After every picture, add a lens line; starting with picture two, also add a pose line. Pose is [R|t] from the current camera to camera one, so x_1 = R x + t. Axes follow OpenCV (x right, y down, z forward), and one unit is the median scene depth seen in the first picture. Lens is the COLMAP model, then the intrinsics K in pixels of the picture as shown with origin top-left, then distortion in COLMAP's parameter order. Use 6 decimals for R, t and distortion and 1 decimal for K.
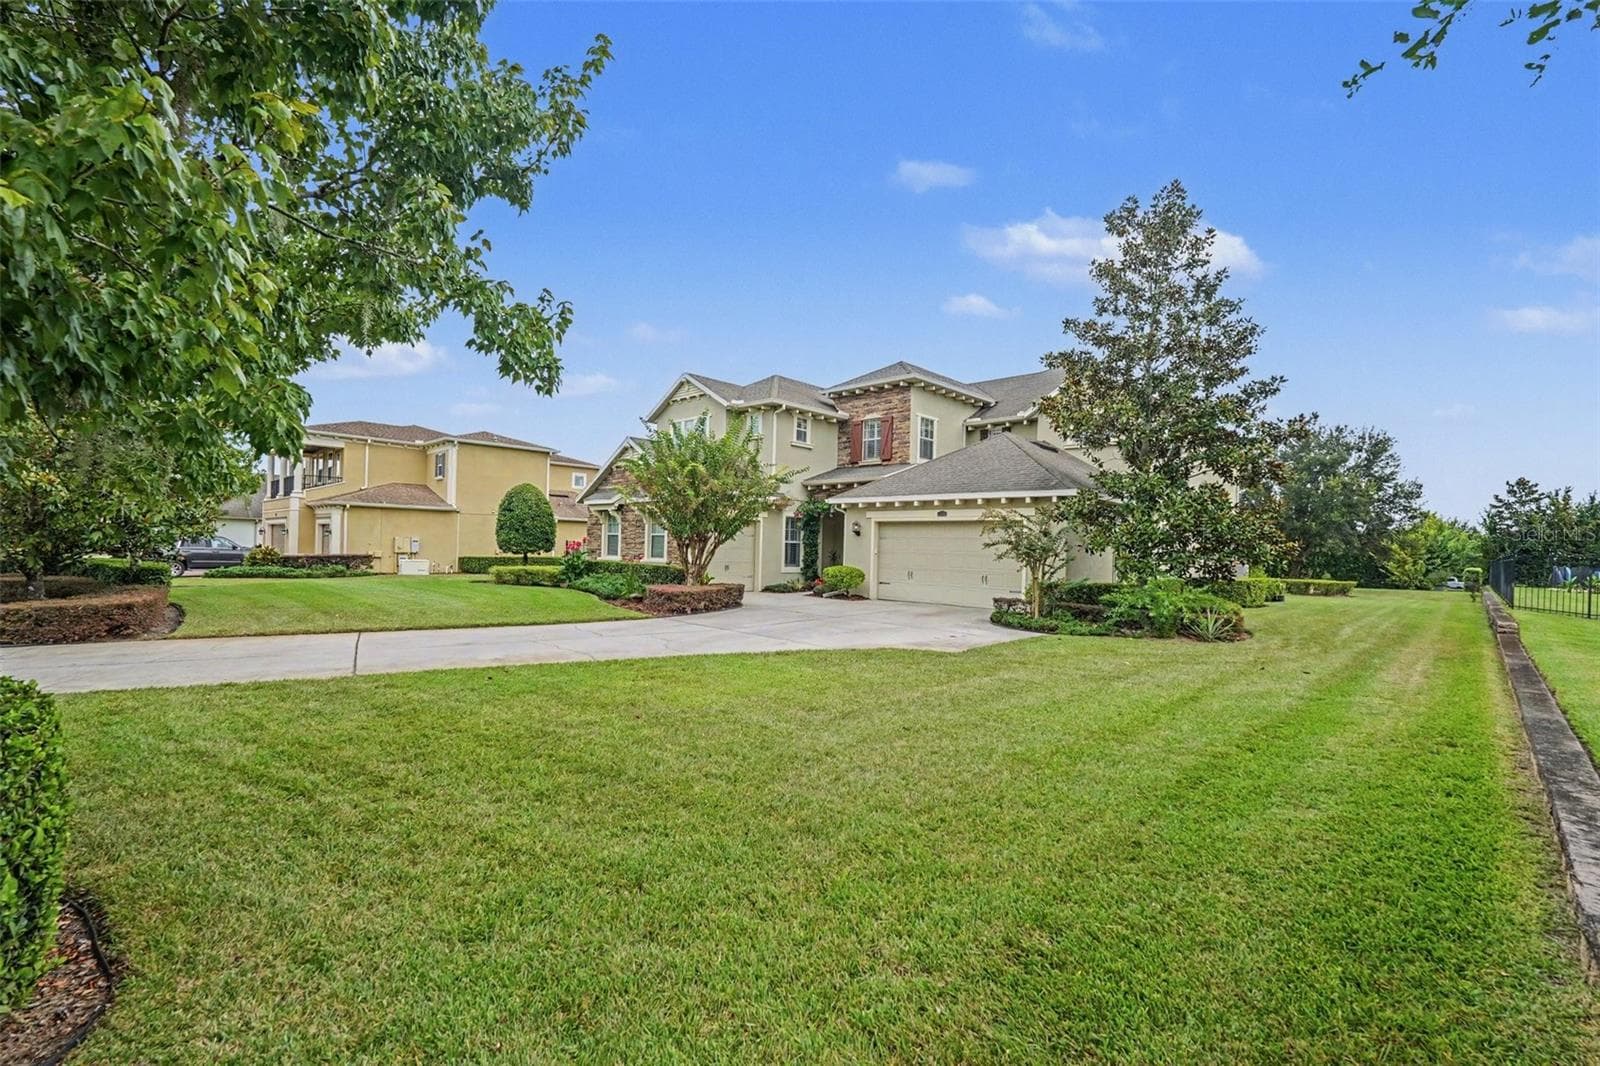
lens RADIAL K [[733.5, 0, 794.3], [0, 733.5, 552.1], [0, 0, 1]] dist [0.011815, 0.000011]
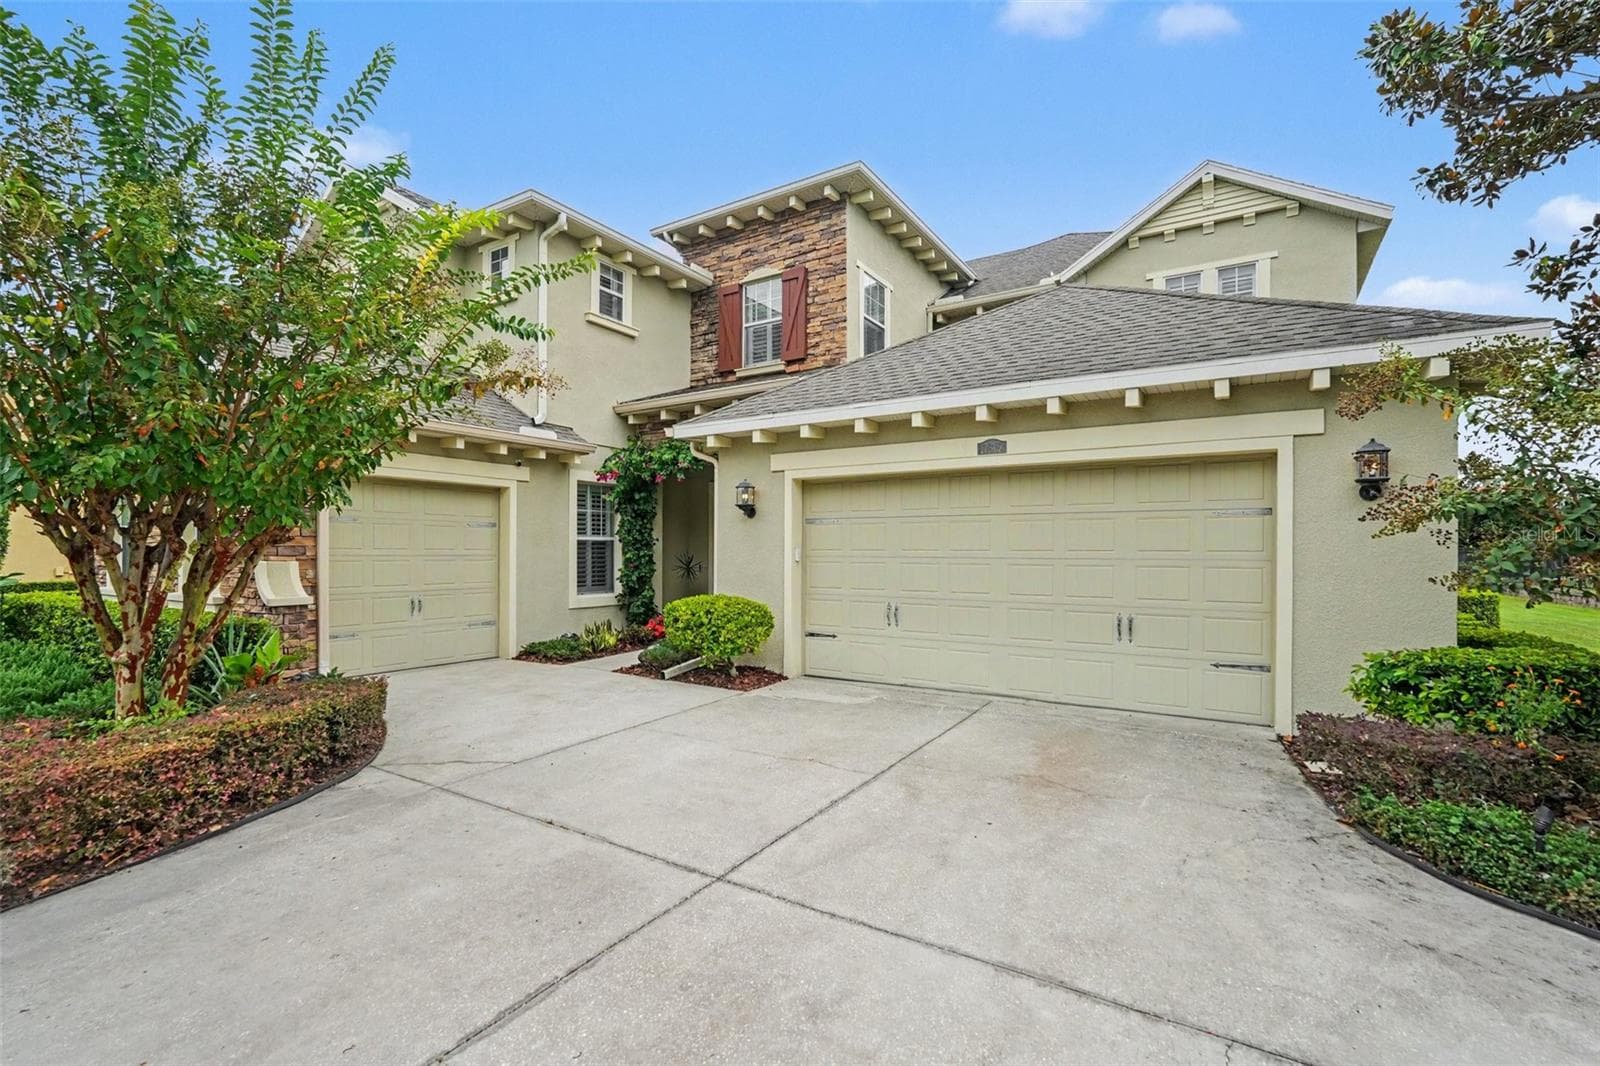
lens RADIAL K [[733.5, 0, 794.3], [0, 733.5, 552.1], [0, 0, 1]] dist [0.011815, 0.000011]
pose [[0.979389, -0.024366, 0.200510, 0.026893], [0.024446, 0.999699, 0.002074, -0.003278], [-0.200500, 0.002870, 0.979689, 0.543351]]
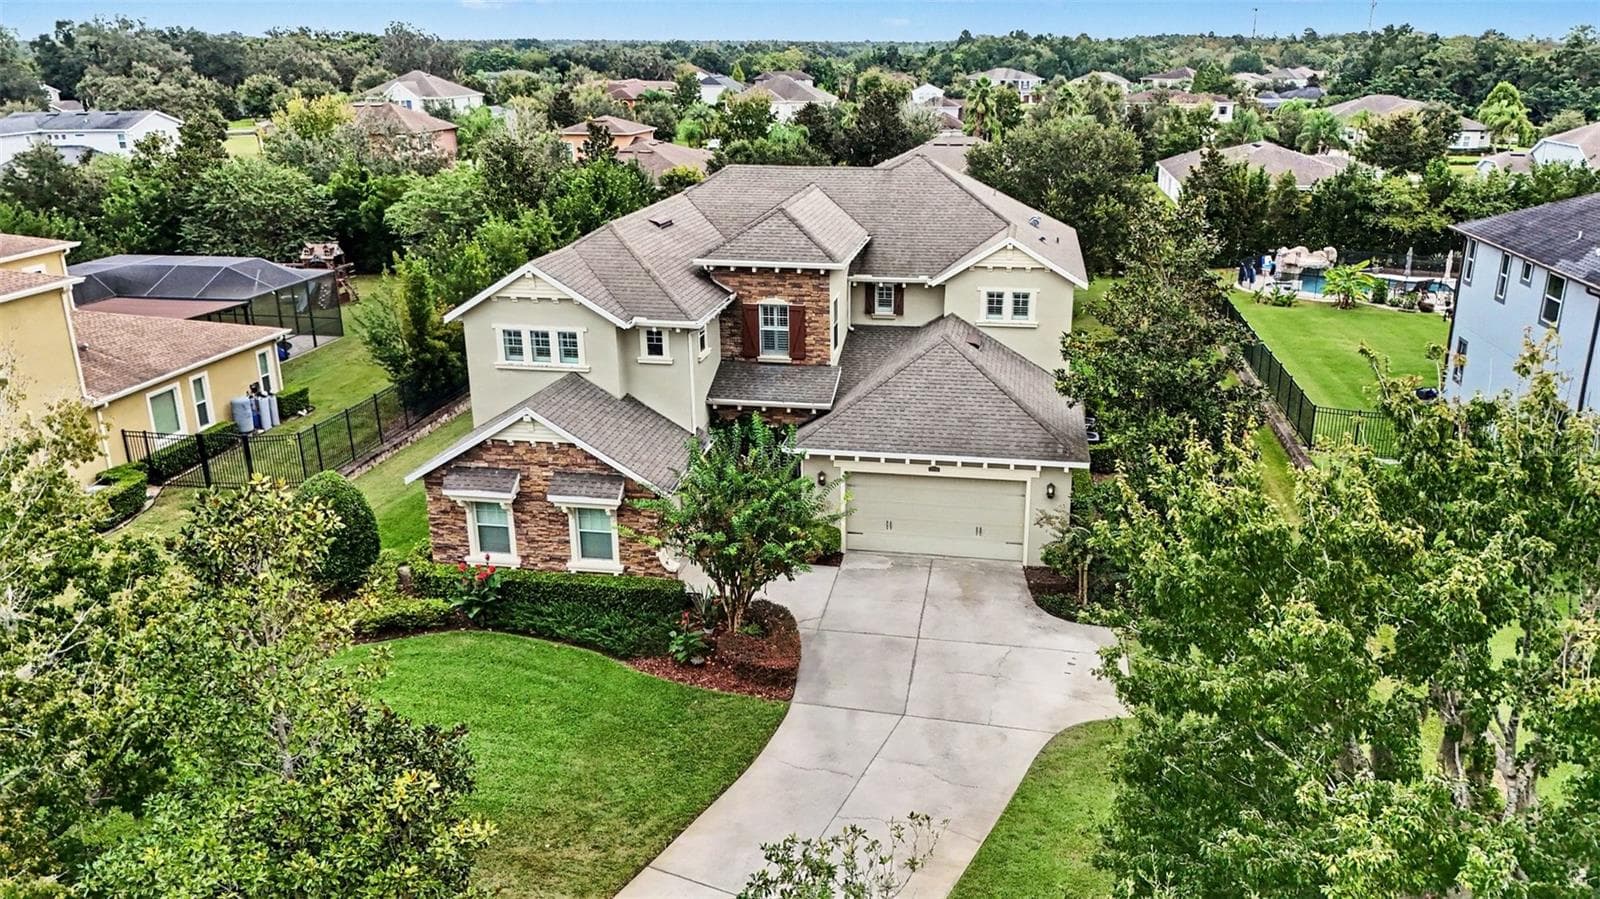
lens RADIAL K [[1194.7, 0, 824.7], [0, 1194.7, 449.4], [0, 0, 1]] dist [0.104183, -0.099850]
pose [[0.824756, -0.198062, 0.529669, -0.585476], [0.019850, 0.946219, 0.322916, -0.466571], [-0.565141, -0.255813, 0.784331, -0.091158]]
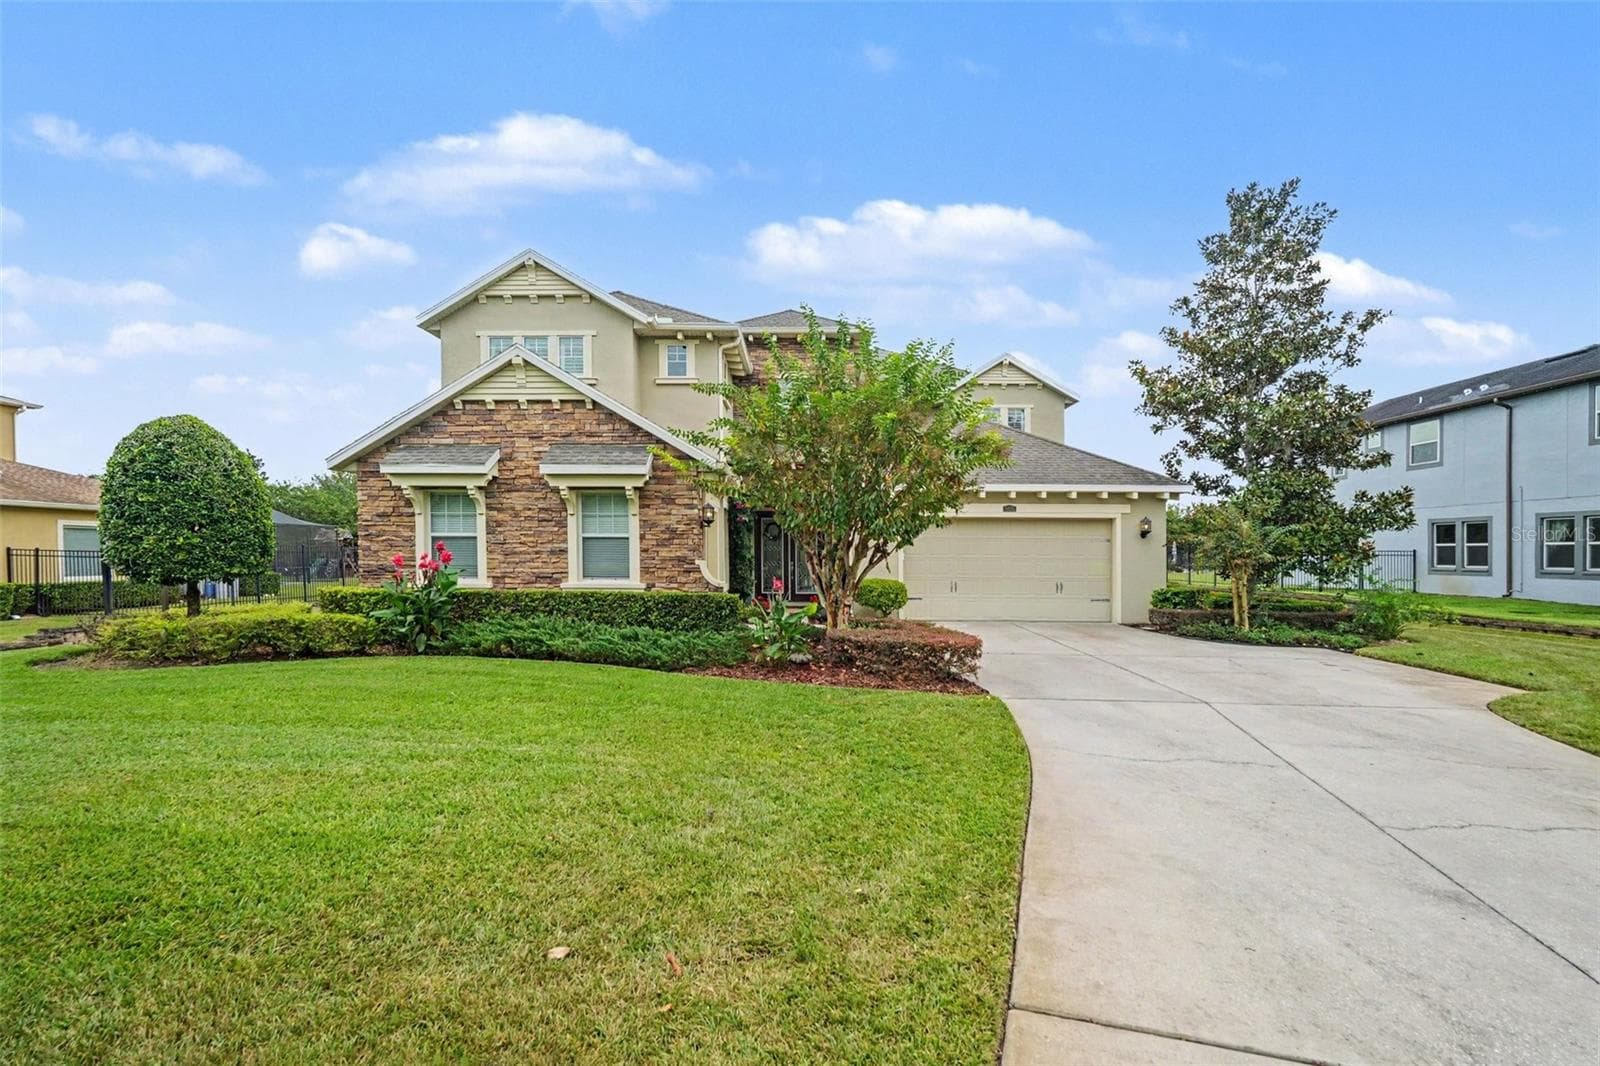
lens RADIAL K [[716.6, 0, 794.5], [0, 716.6, 563.6], [0, 0, 1]] dist [-0.001219, -0.000108]
pose [[0.731357, -0.030696, 0.681303, -0.406746], [0.014535, 0.999461, 0.029428, -0.015747], [-0.681840, -0.011620, 0.731409, 0.481952]]
